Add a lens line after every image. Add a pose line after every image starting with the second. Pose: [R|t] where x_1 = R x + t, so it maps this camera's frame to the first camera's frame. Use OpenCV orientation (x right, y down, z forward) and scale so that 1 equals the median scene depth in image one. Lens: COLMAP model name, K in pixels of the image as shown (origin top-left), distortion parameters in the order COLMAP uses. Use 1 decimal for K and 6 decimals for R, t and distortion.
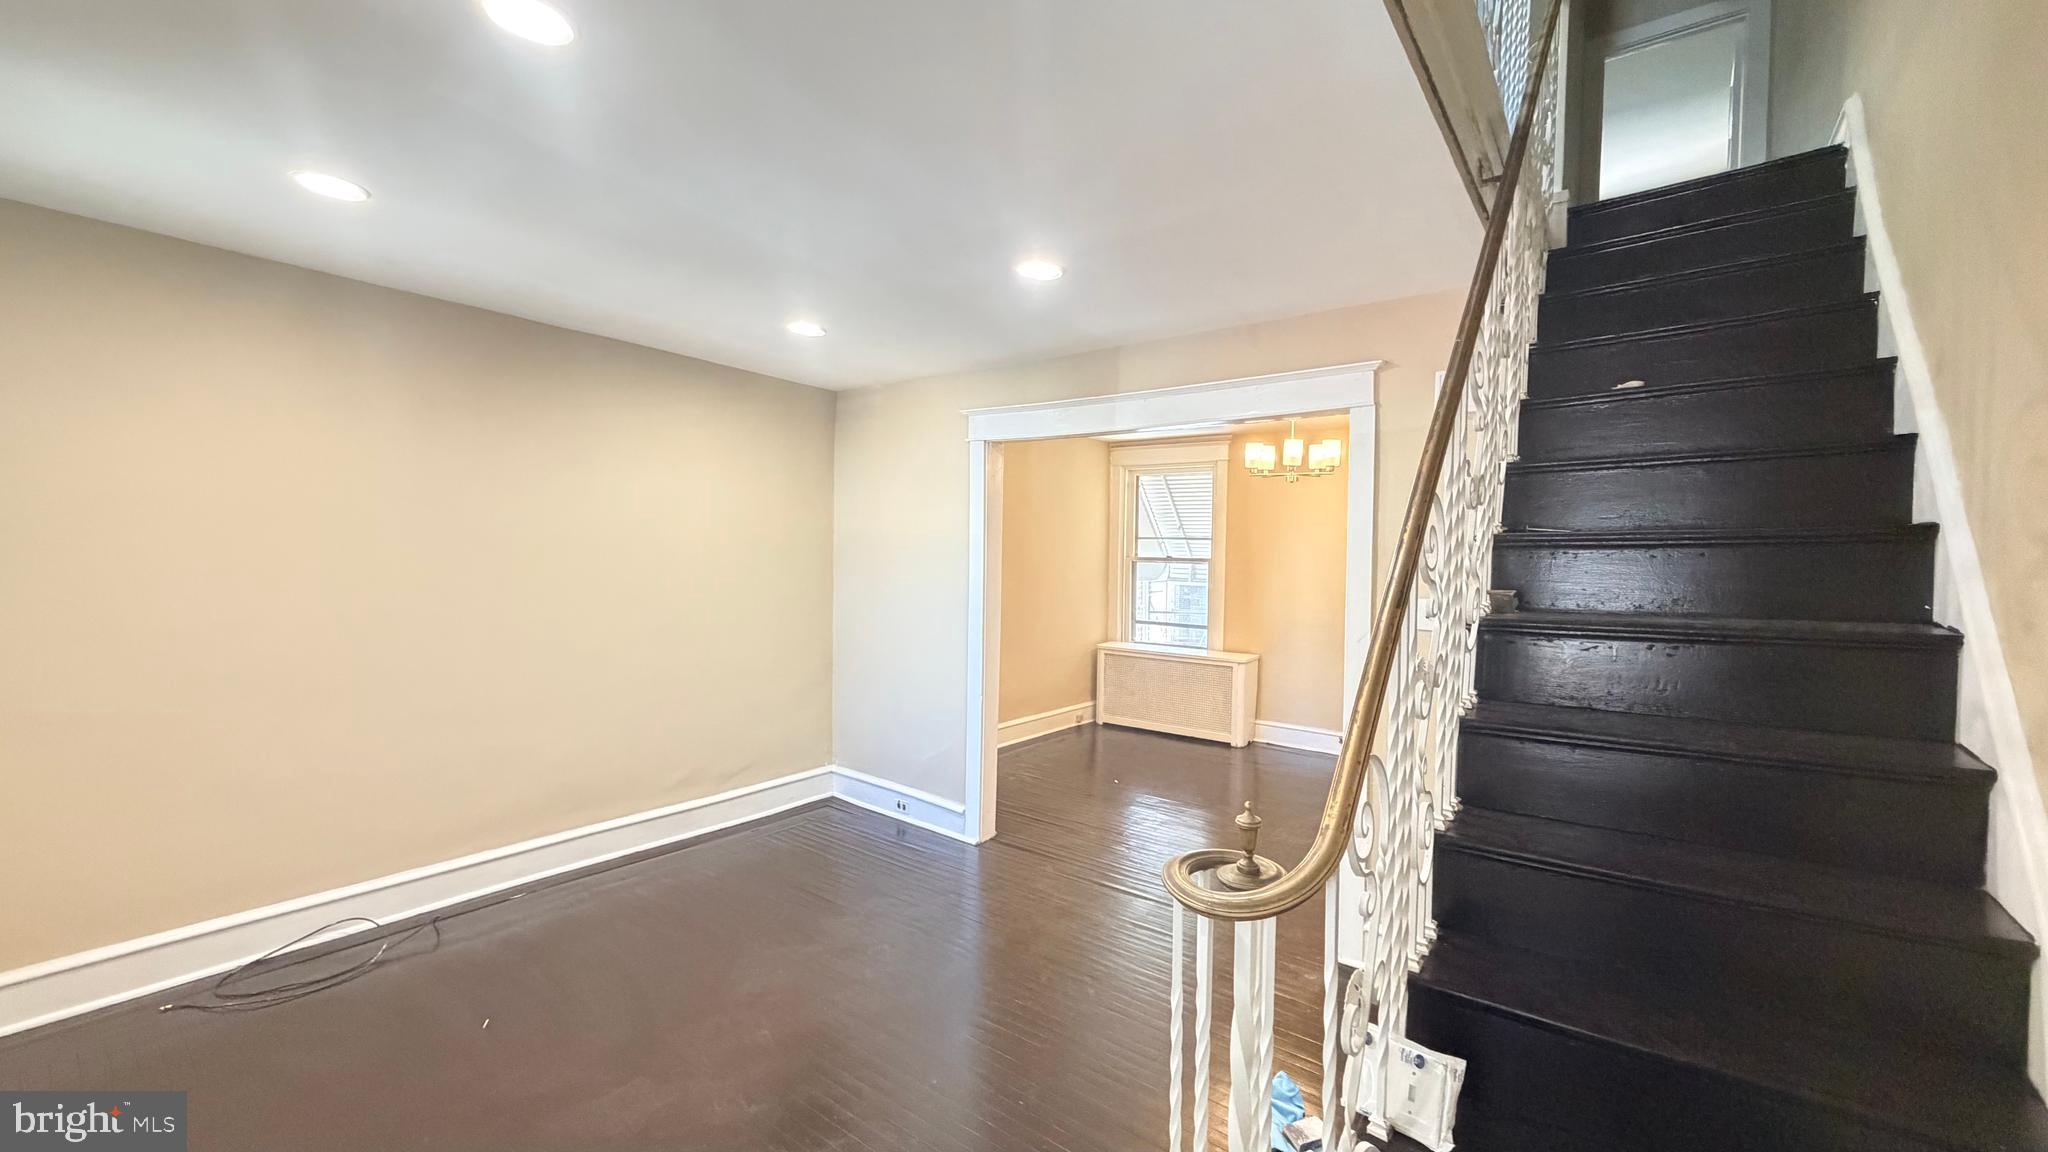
lens RADIAL K [[814.9, 0, 1016.6], [0, 814.9, 573.6], [0, 0, 1]] dist [0.000725, -0.000328]
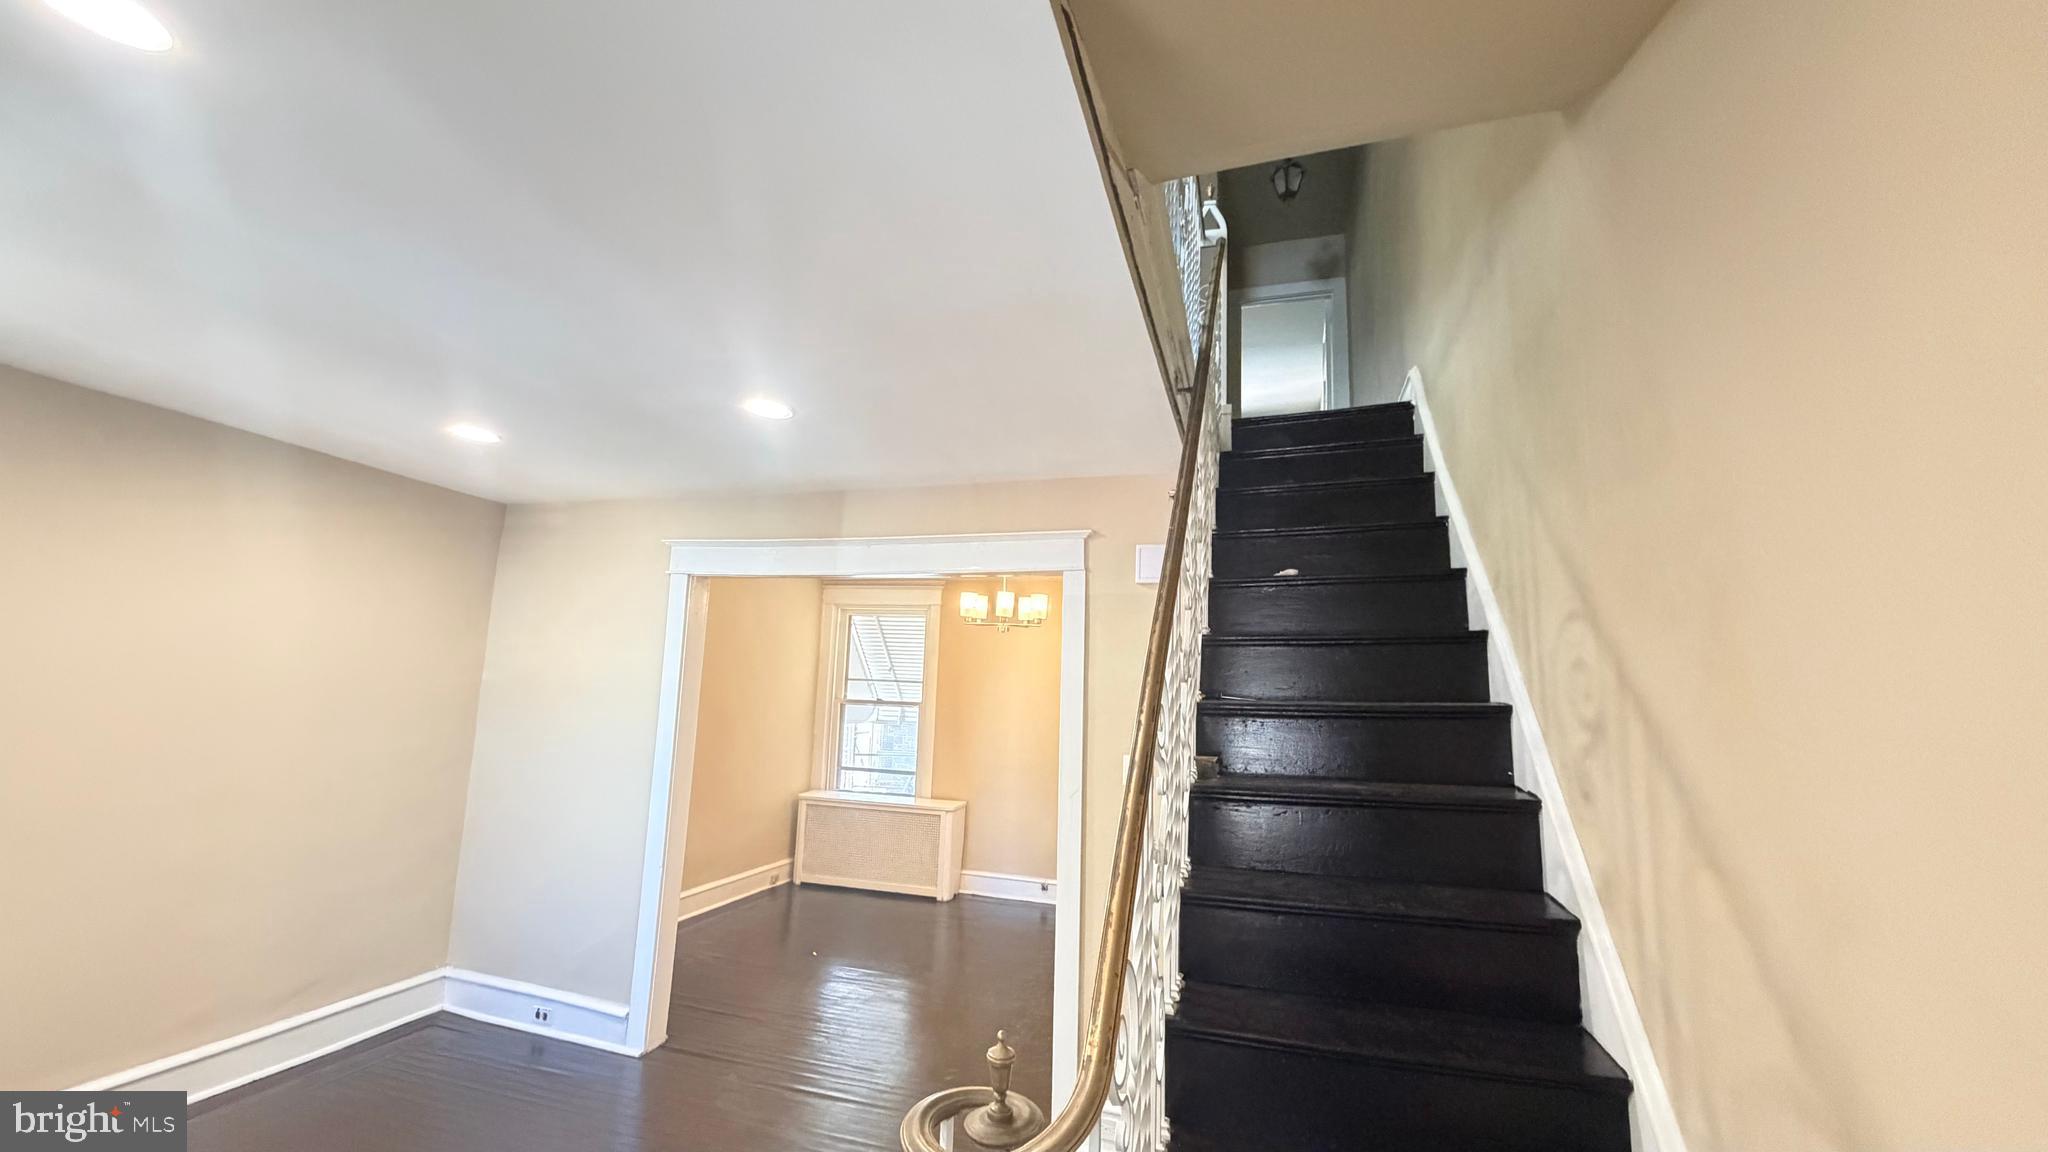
lens RADIAL K [[814.9, 0, 1016.6], [0, 814.9, 573.6], [0, 0, 1]] dist [0.000725, -0.000328]
pose [[0.936009, 0.067130, 0.345515, -0.010412], [-0.009882, 0.986269, -0.164850, -0.017148], [-0.351837, 0.150887, 0.923820, 0.028872]]
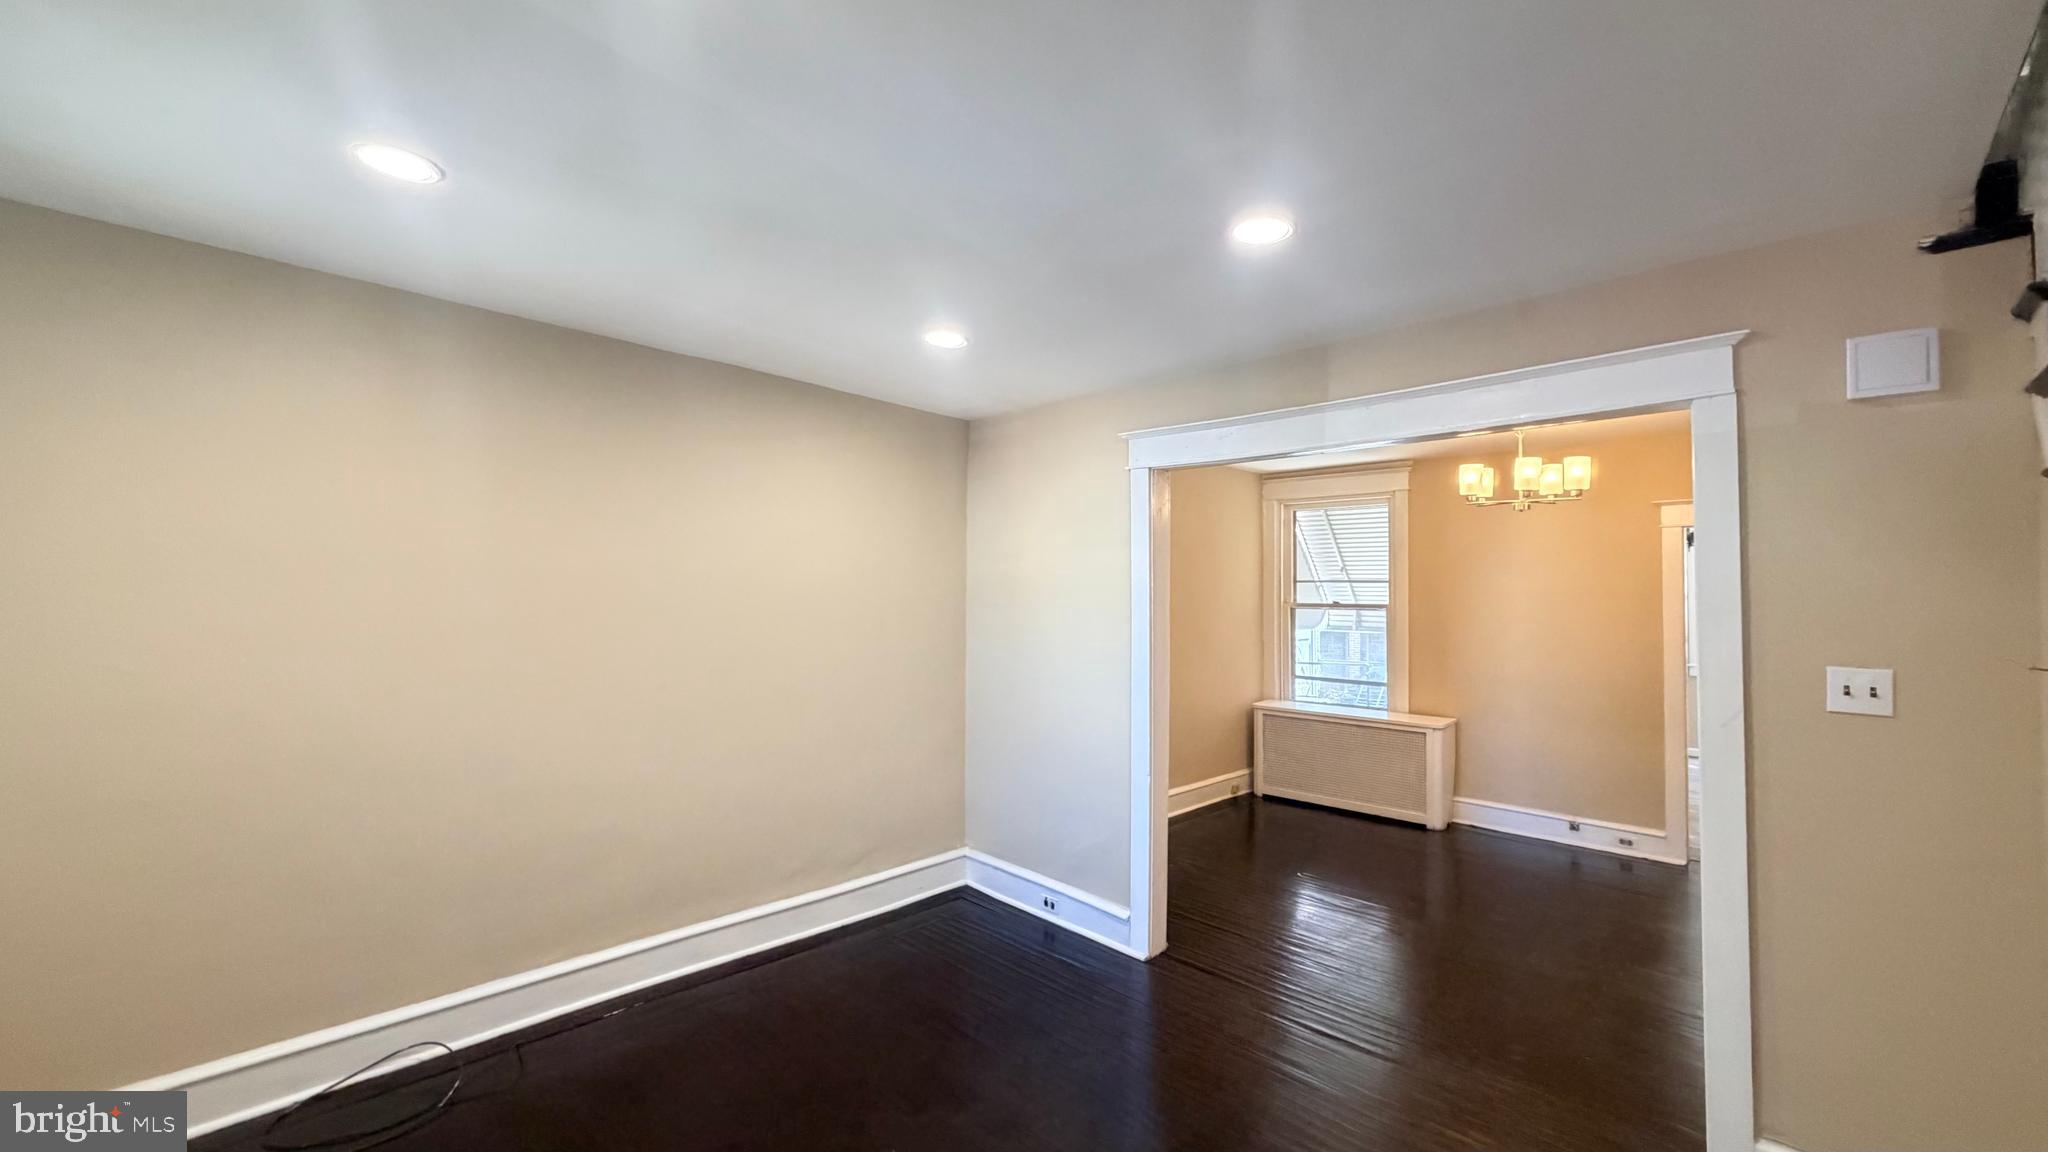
lens RADIAL K [[814.9, 0, 1016.6], [0, 814.9, 573.6], [0, 0, 1]] dist [0.000725, -0.000328]
pose [[0.991990, -0.012453, -0.125704, -0.068624], [0.005569, 0.998472, -0.054974, -0.009240], [0.126197, 0.053834, 0.990543, 0.154030]]
